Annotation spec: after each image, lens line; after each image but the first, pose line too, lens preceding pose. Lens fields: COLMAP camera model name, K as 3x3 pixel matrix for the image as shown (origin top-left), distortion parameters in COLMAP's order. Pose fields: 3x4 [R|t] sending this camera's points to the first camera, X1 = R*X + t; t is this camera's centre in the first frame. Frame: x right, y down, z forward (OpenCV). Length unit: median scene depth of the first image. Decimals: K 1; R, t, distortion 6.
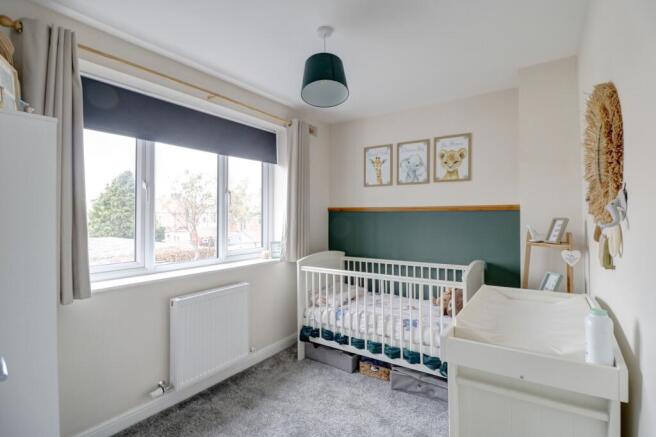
lens RADIAL K [[317.0, 0, 327.9], [0, 317.0, 216.2], [0, 0, 1]] dist [-0.013849, -0.003470]
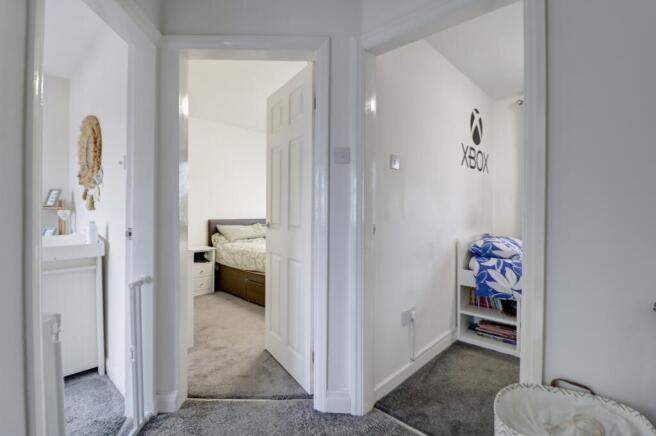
lens RADIAL K [[317.0, 0, 331.9], [0, 317.0, 215.6], [0, 0, 1]] dist [-0.013849, -0.003470]
pose [[0.139321, 0.000202, 0.990247, -0.887643], [-0.018435, 0.999827, 0.002390, 0.176248], [-0.990076, -0.018589, 0.139301, -0.805596]]
